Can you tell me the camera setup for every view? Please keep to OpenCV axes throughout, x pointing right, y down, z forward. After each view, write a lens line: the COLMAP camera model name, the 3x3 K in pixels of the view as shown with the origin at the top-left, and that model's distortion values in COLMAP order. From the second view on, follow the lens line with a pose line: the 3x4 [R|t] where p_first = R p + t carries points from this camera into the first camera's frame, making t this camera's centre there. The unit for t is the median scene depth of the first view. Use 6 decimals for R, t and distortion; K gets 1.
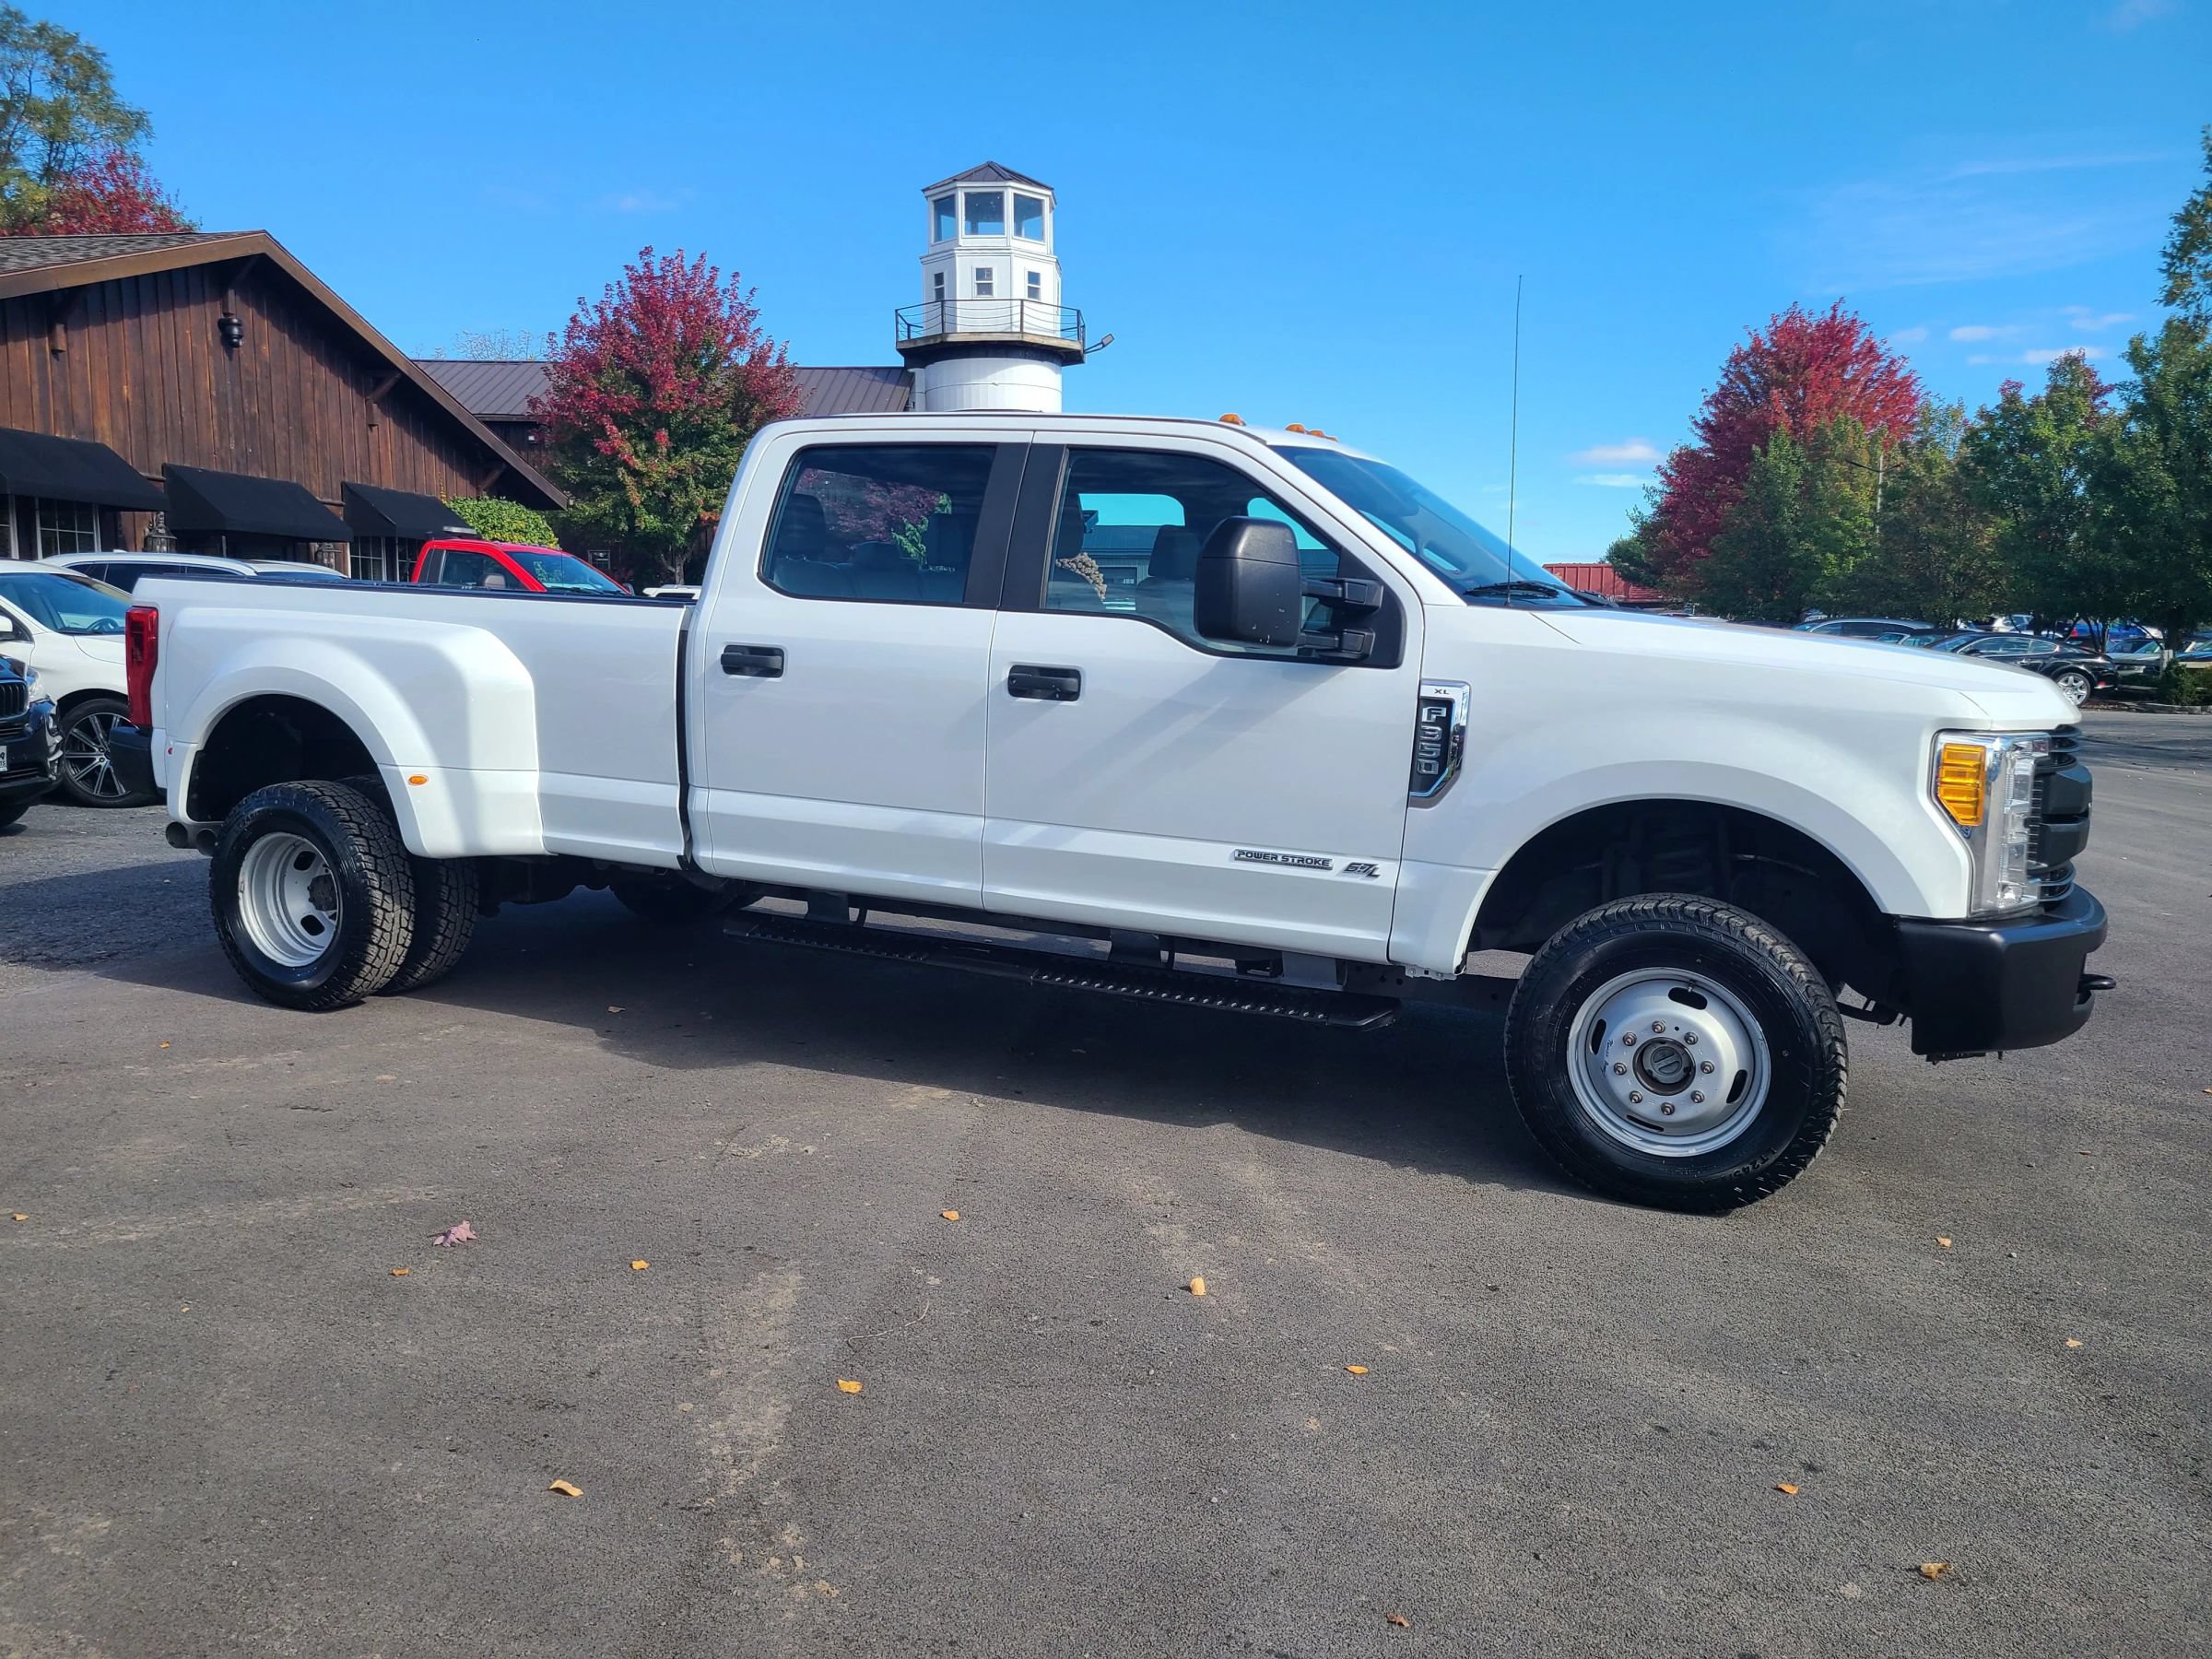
lens RADIAL K [[1639.8, 0, 1108.8], [0, 1639.8, 826.2], [0, 0, 1]] dist [0.064693, -0.045355]
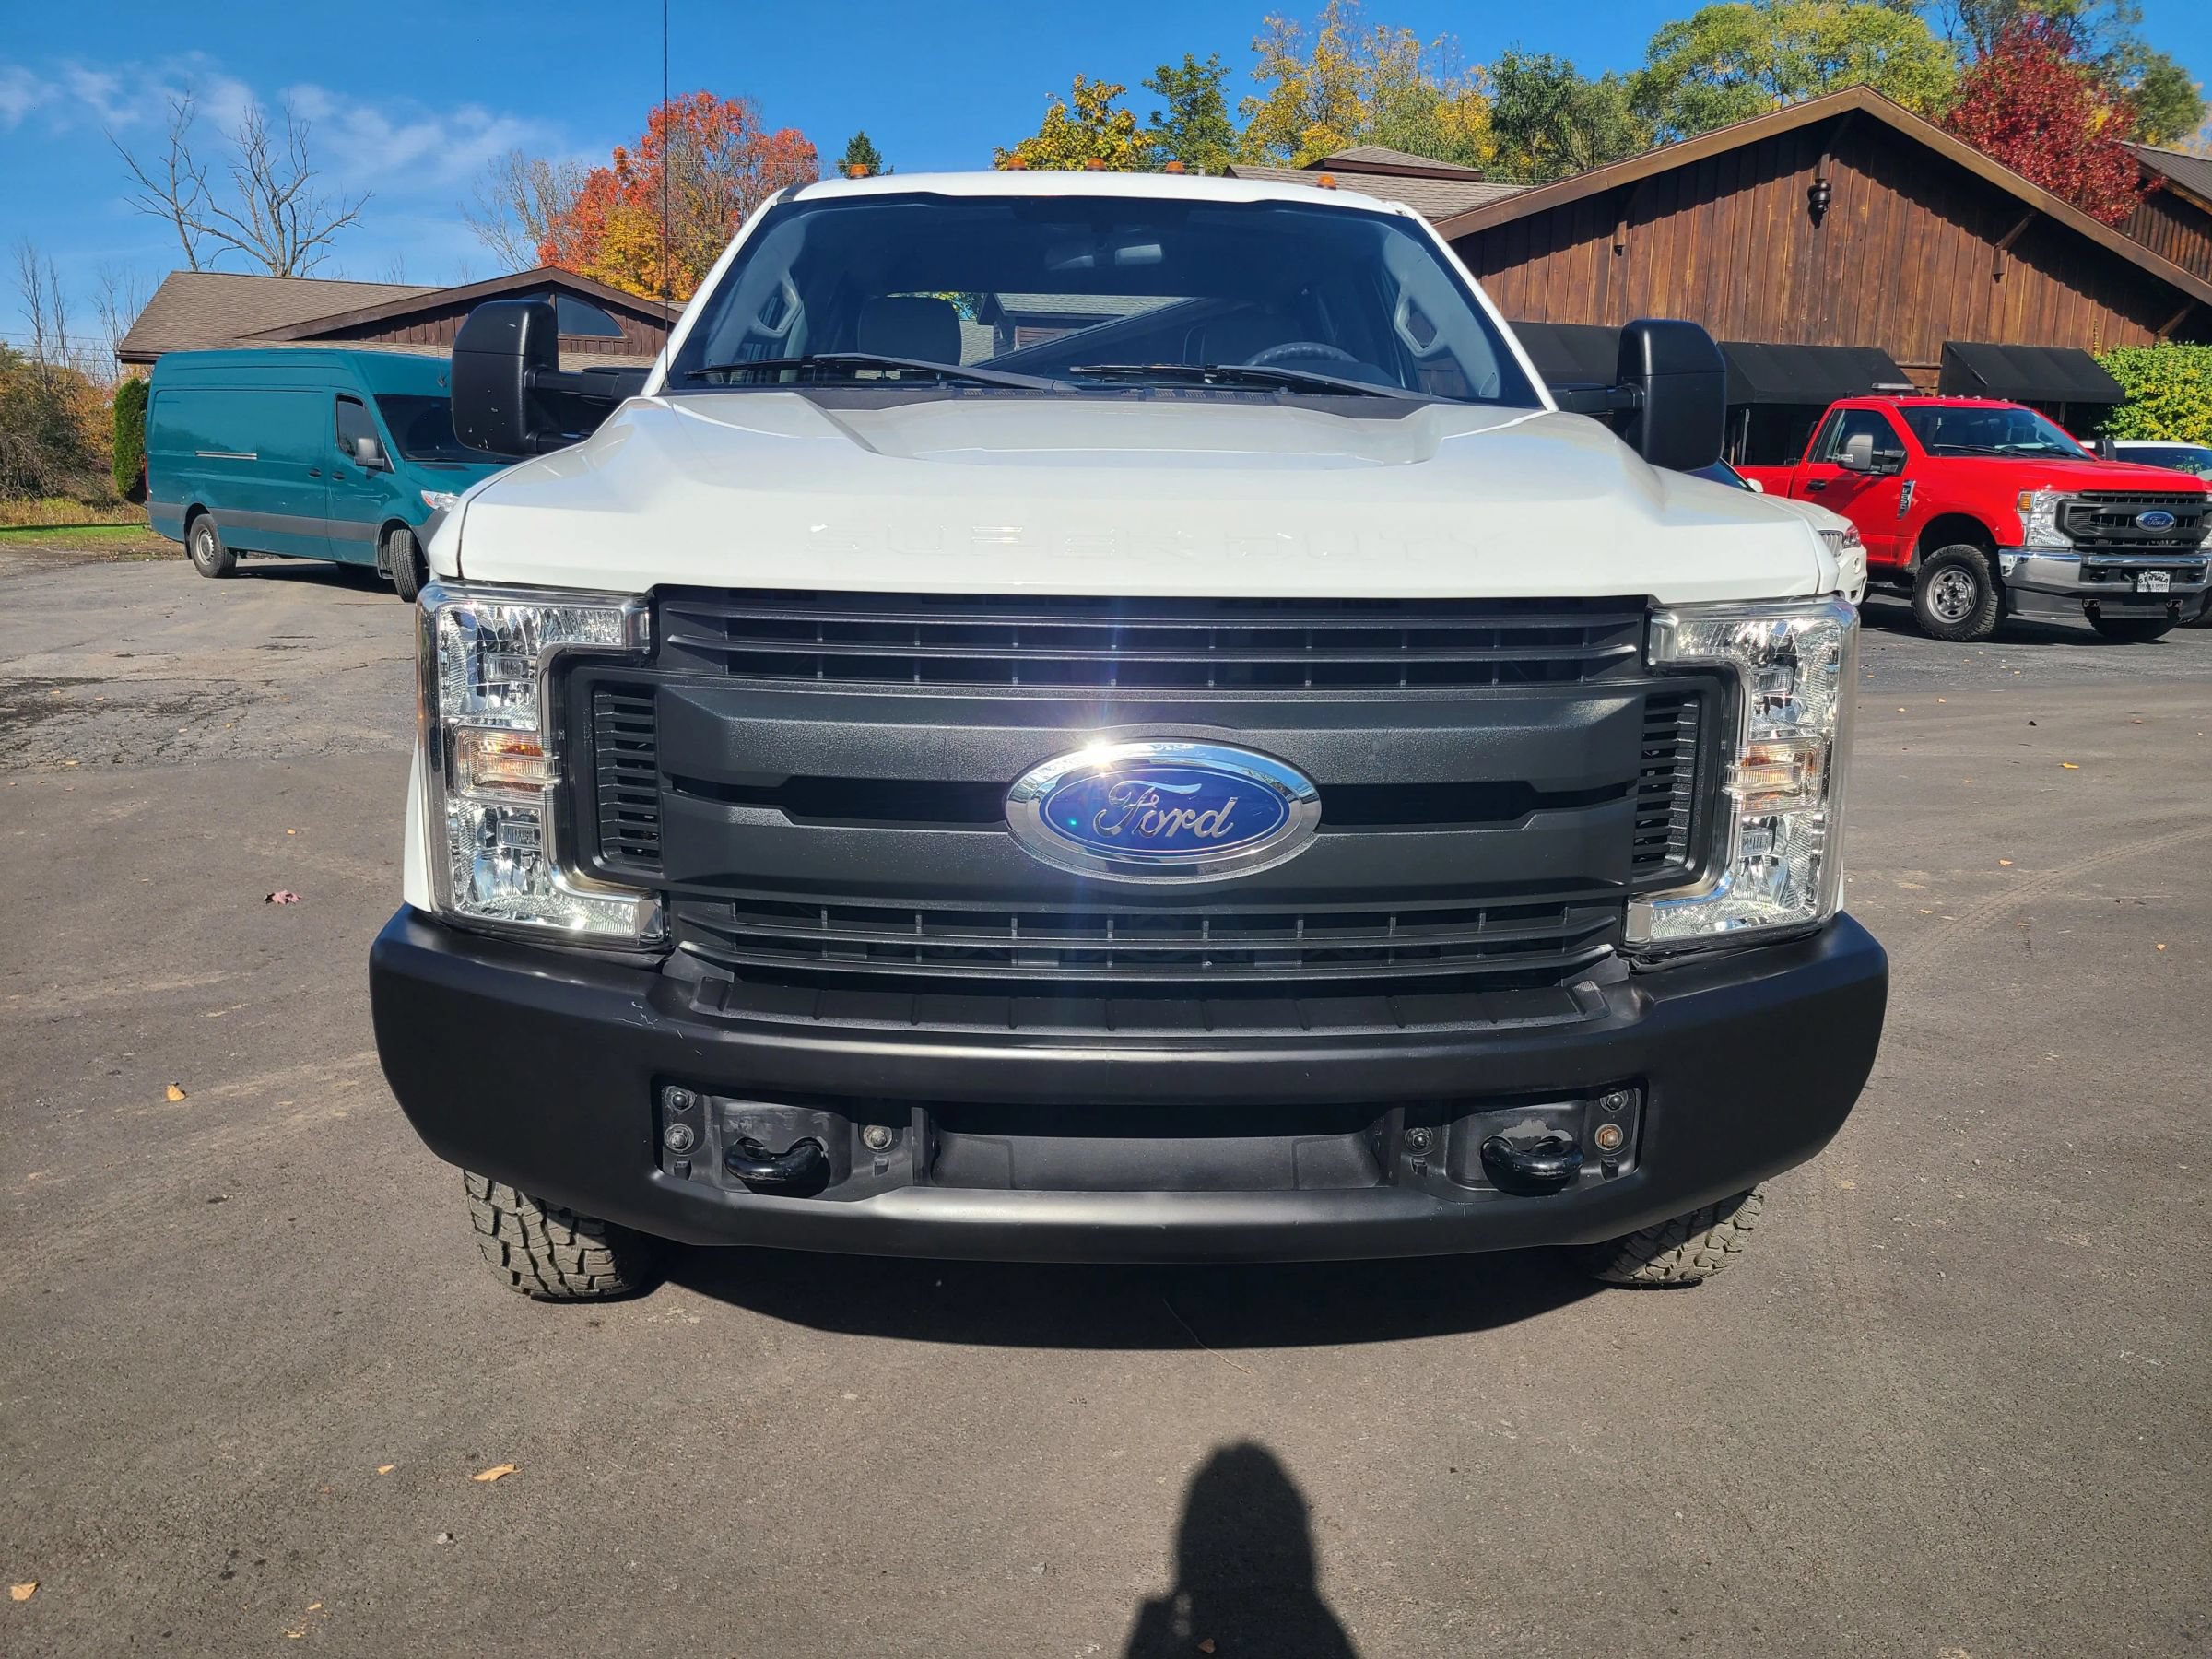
lens RADIAL K [[1639.8, 0, 1094.4], [0, 1639.8, 811.4], [0, 0, 1]] dist [0.064693, -0.045355]
pose [[0.454561, 0.163375, -0.875604, 0.765436], [-0.112284, 0.985703, 0.125627, -0.051296], [0.883610, 0.041211, 0.466407, 0.653383]]
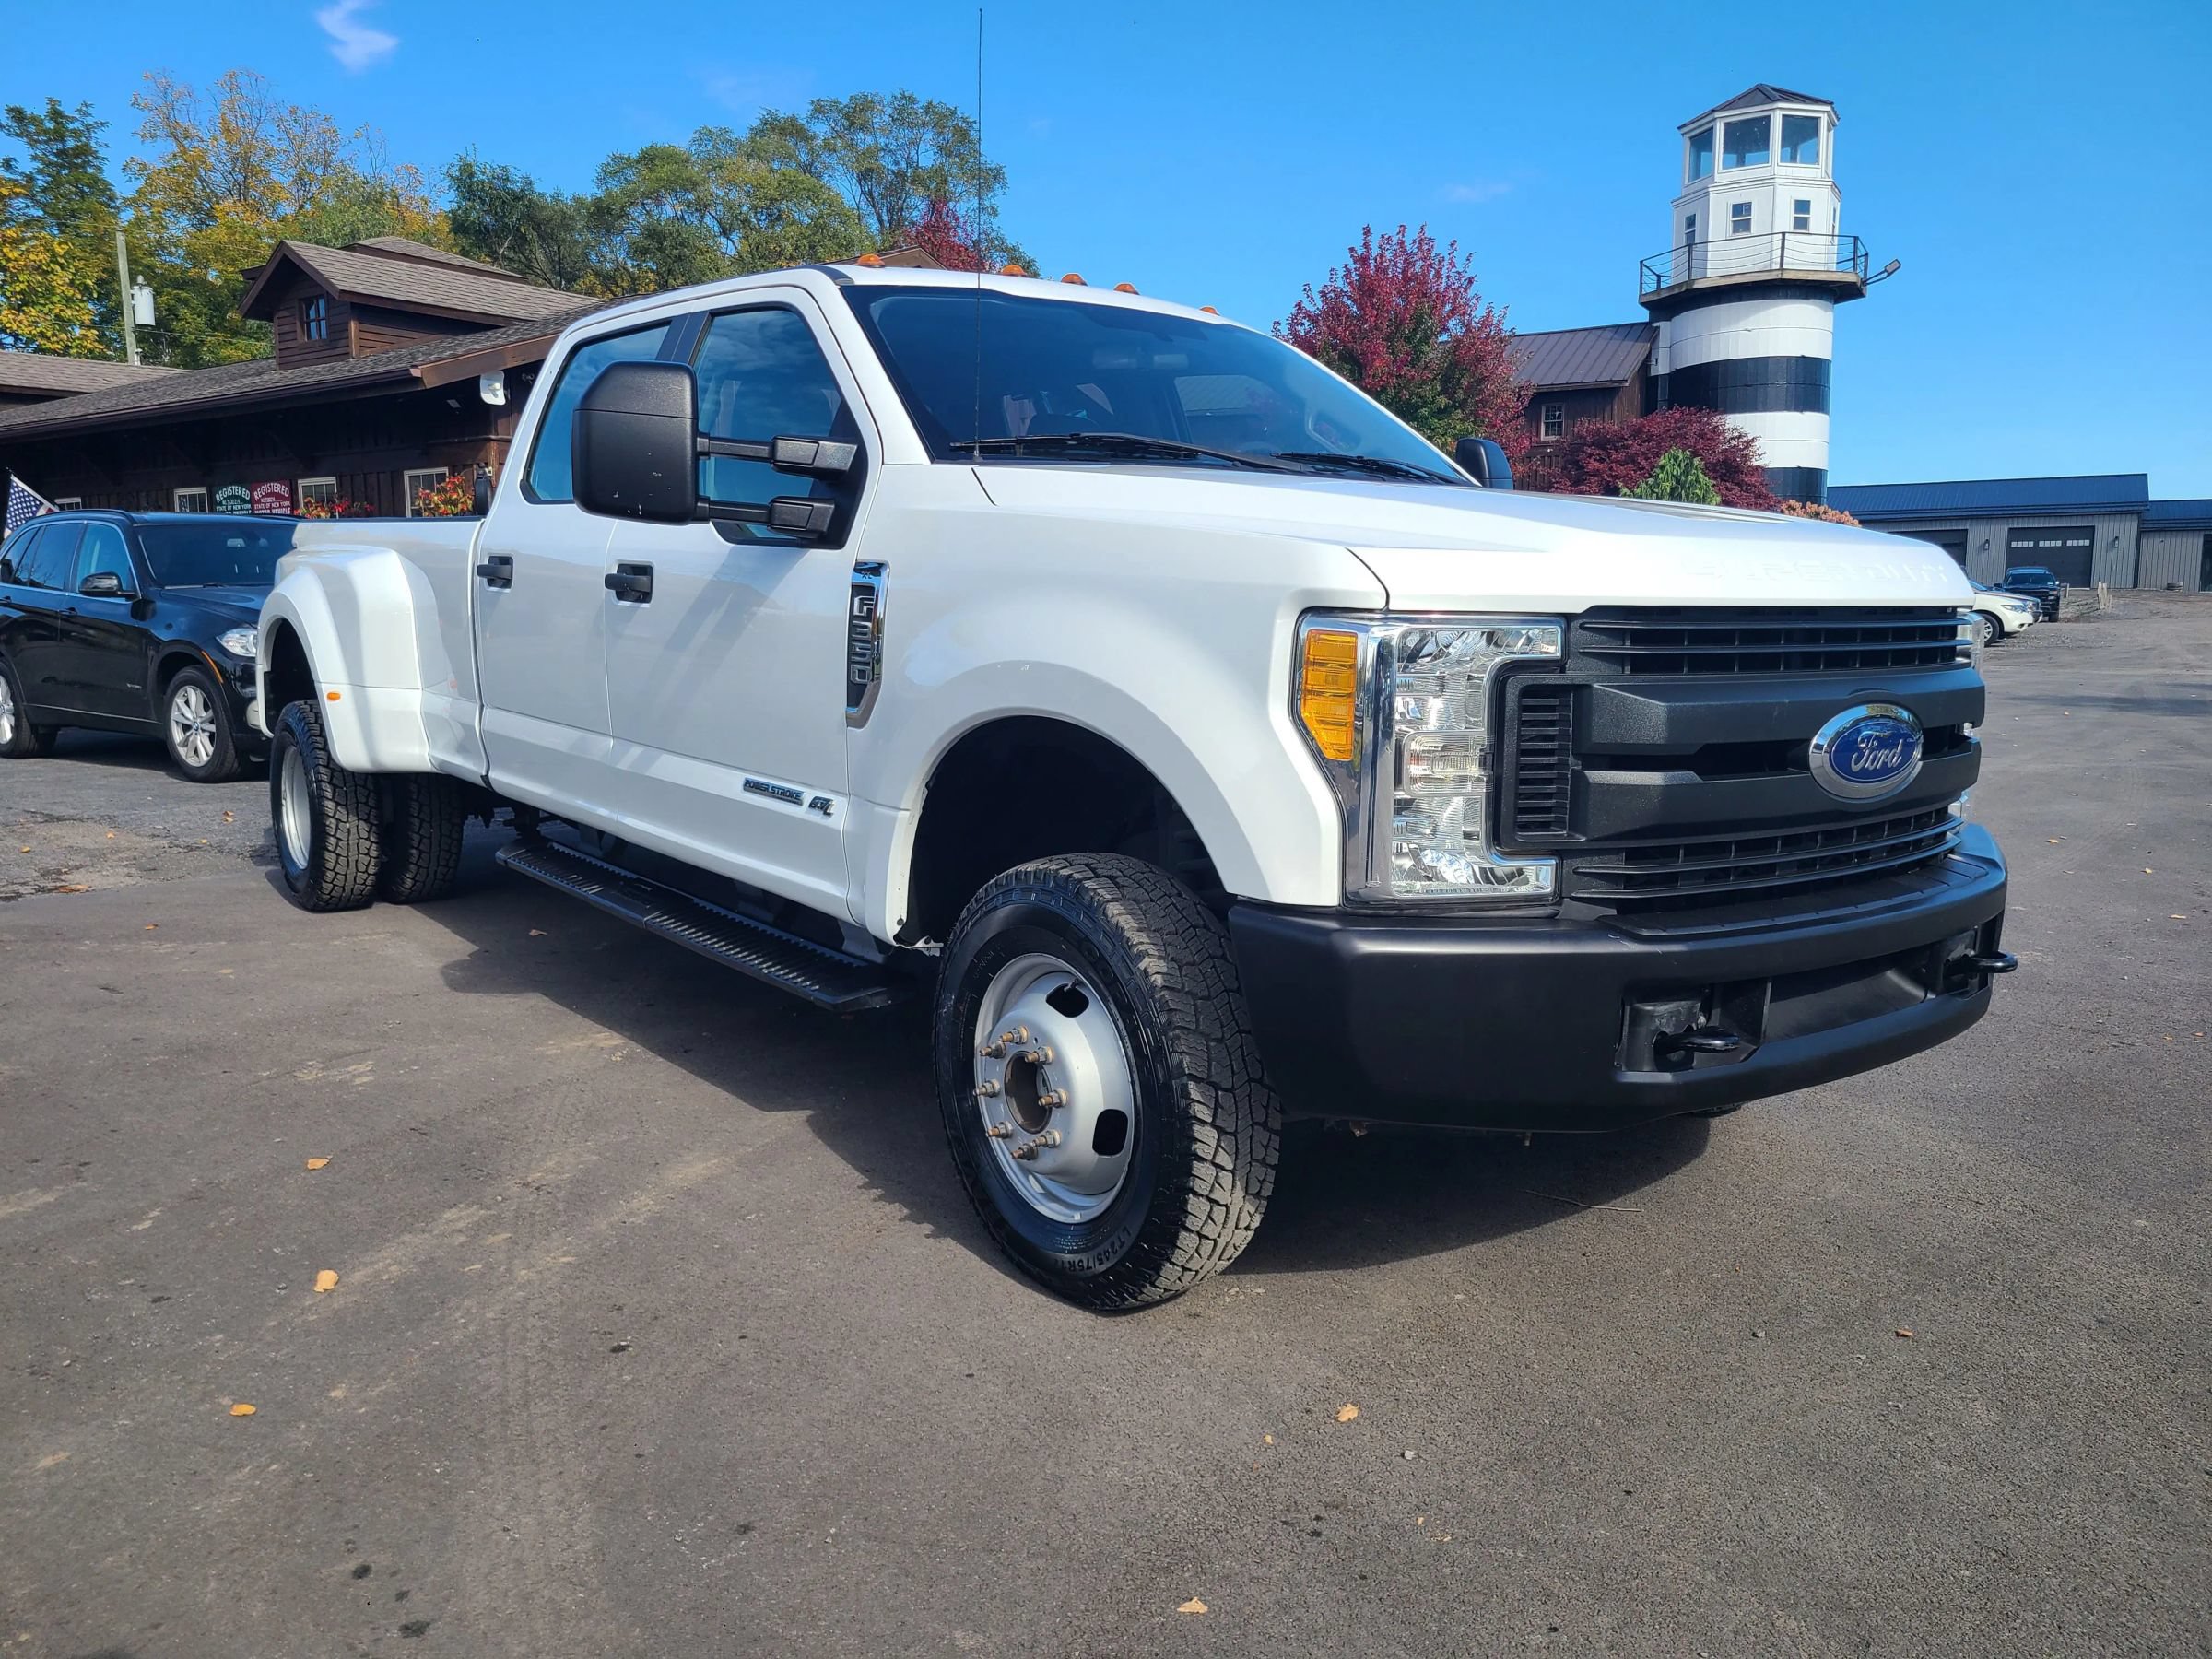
lens RADIAL K [[1639.8, 0, 1121.7], [0, 1639.8, 826.5], [0, 0, 1]] dist [0.064693, -0.045355]
pose [[0.889663, 0.049017, -0.453979, 0.506567], [-0.044516, 0.998796, 0.020606, 0.010665], [0.454443, 0.001877, 0.890774, 0.283792]]
